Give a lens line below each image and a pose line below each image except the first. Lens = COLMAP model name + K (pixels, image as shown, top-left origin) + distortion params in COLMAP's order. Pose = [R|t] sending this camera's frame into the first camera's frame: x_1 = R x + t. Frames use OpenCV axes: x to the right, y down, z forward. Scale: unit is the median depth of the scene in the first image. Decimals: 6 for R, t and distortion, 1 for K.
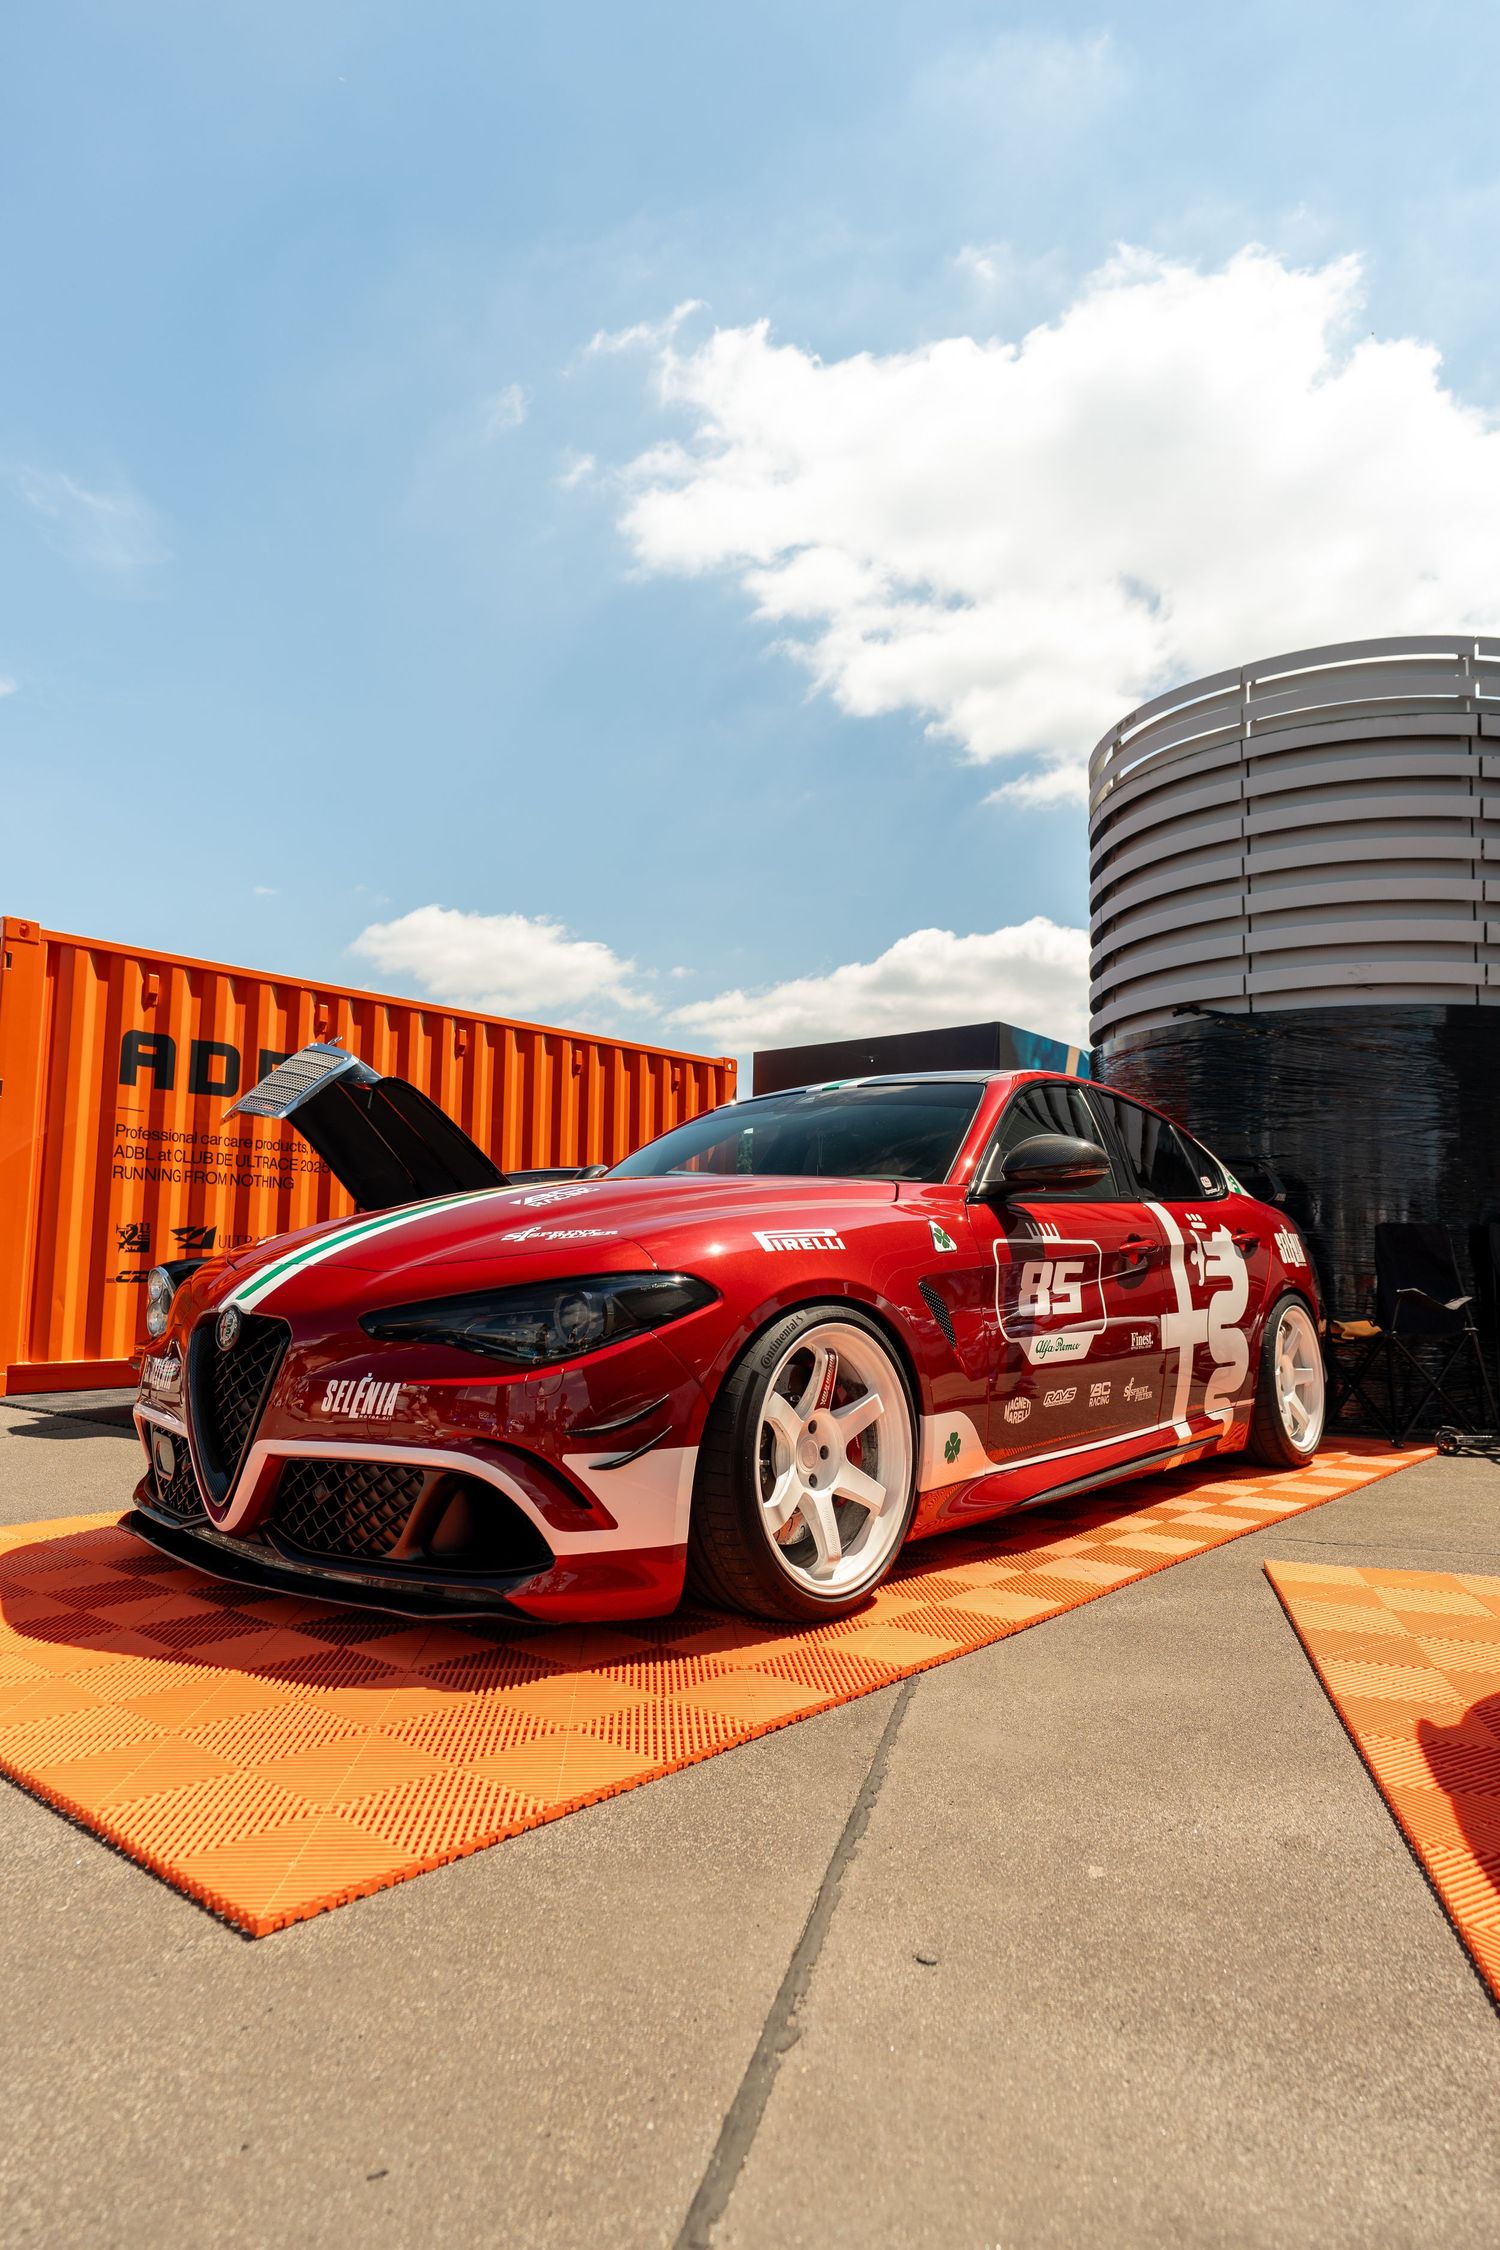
lens RADIAL K [[1322.1, 0, 807.6], [0, 1322.1, 1073.7], [0, 0, 1]] dist [-0.002279, 0.004029]
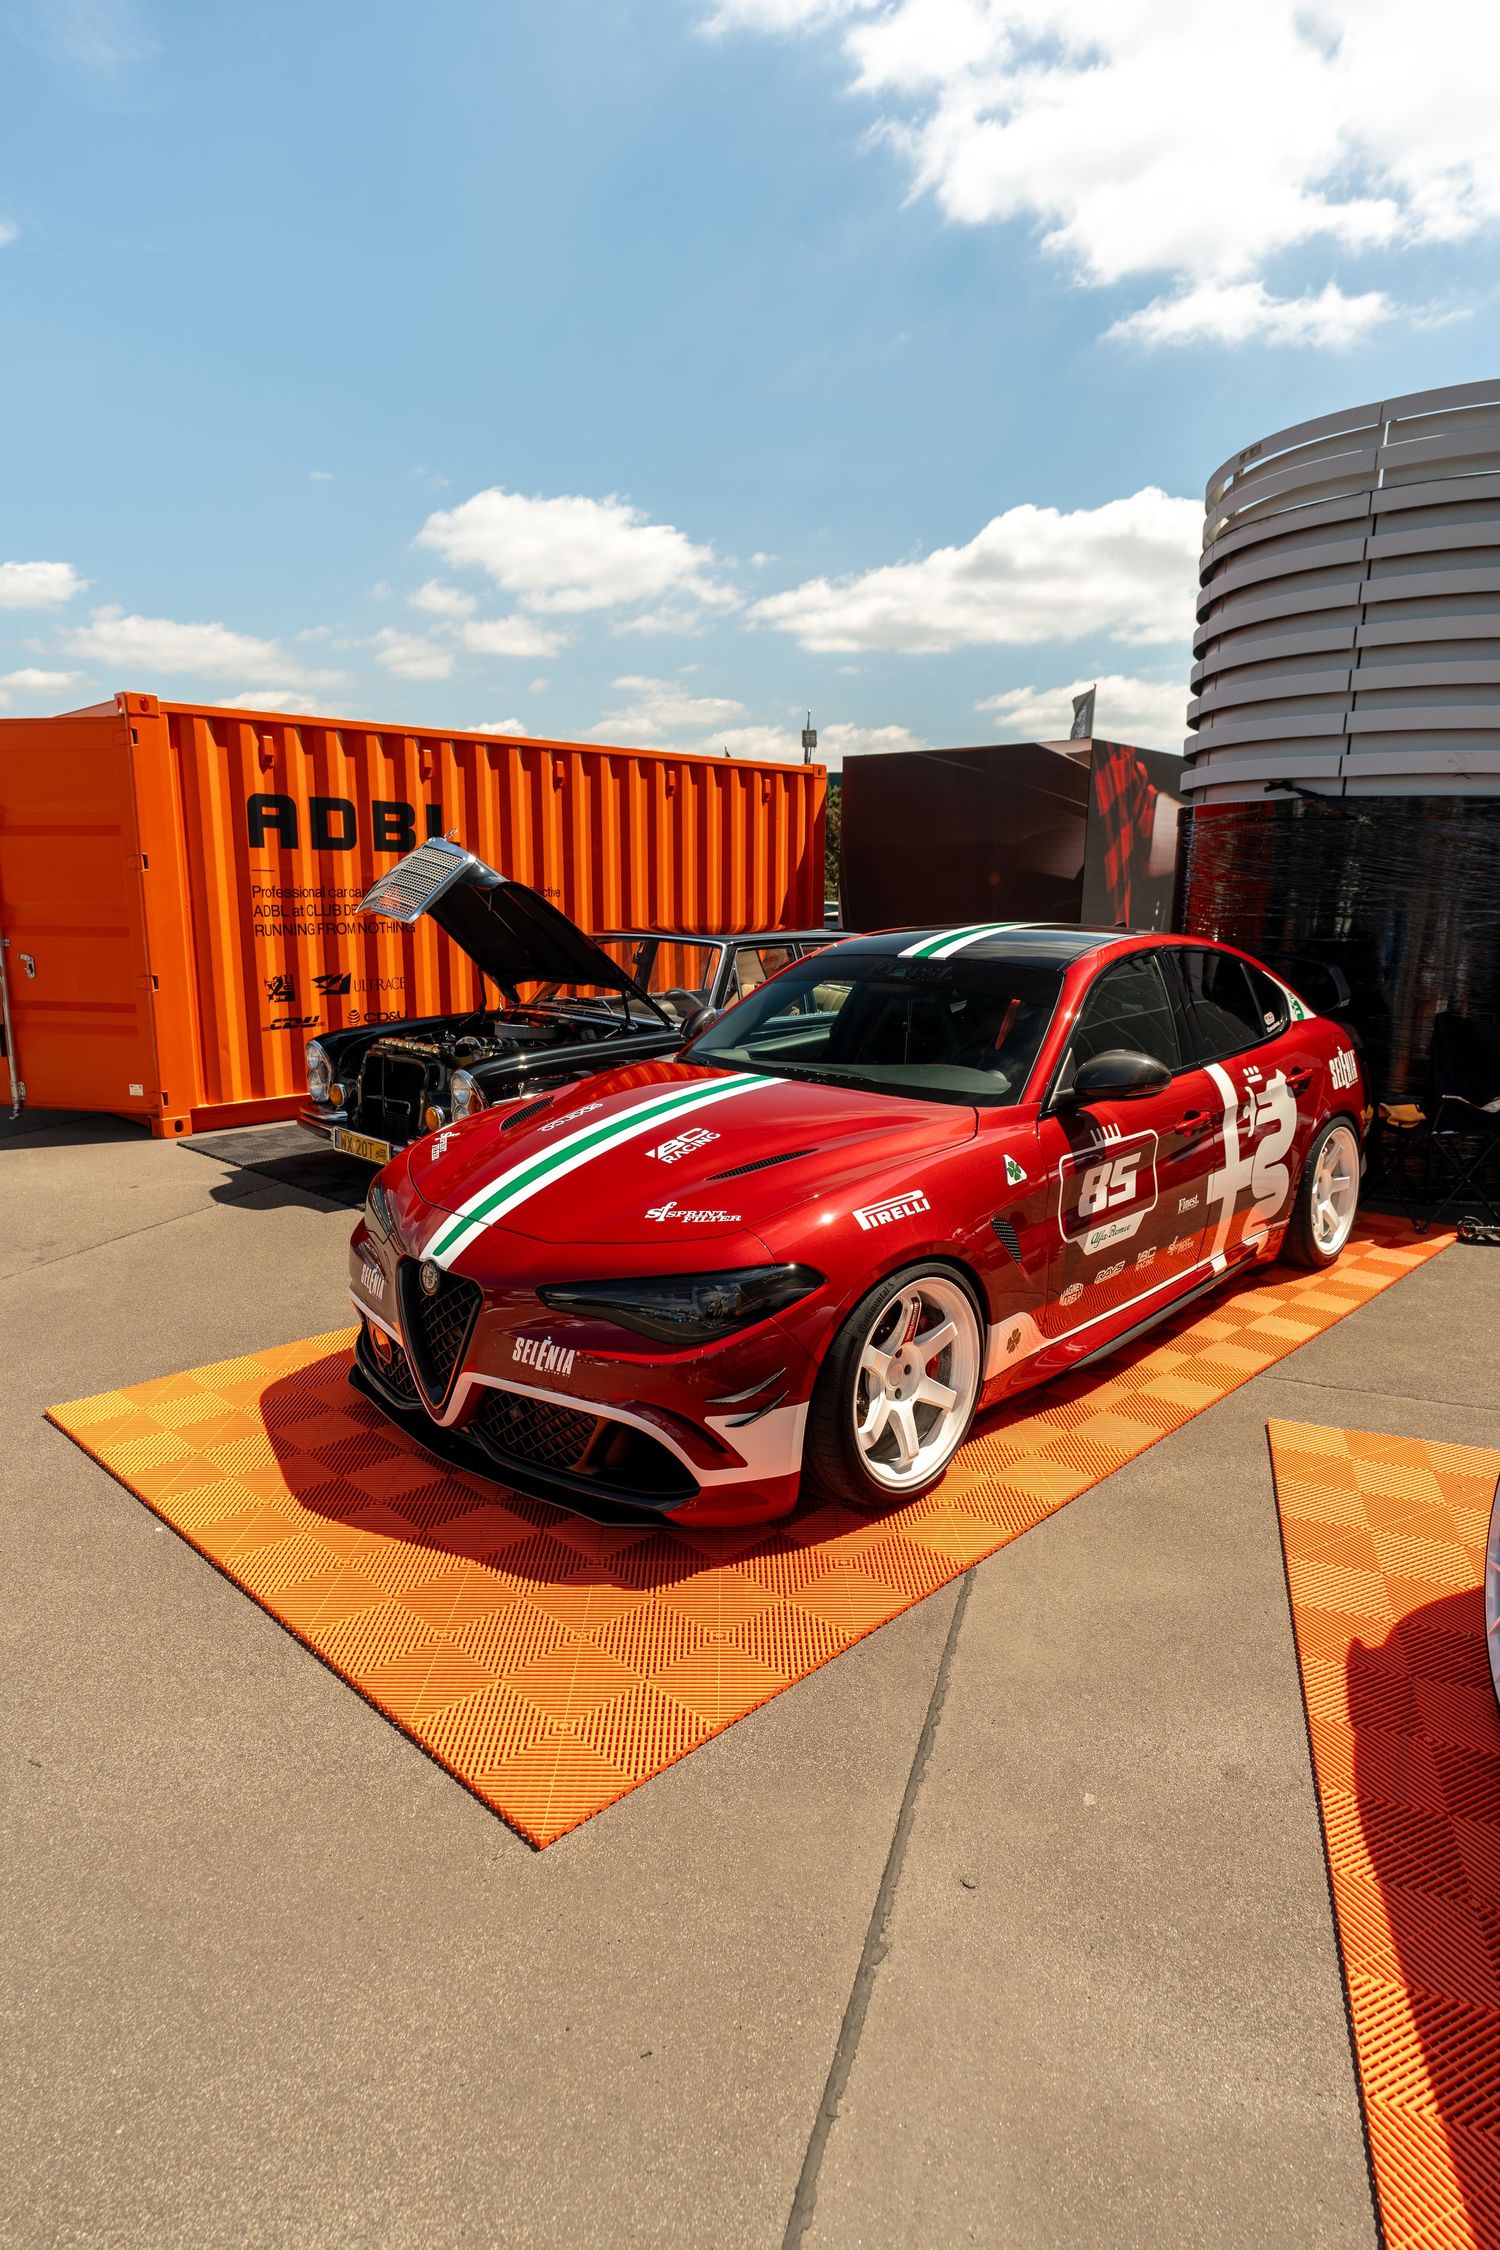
lens RADIAL K [[1322.1, 0, 807.6], [0, 1322.1, 1073.7], [0, 0, 1]] dist [-0.002279, 0.004029]
pose [[0.998053, 0.023265, -0.057874, -0.015137], [-0.004409, 0.951827, 0.306604, -0.344399], [0.062219, -0.305751, 0.950076, -0.092205]]
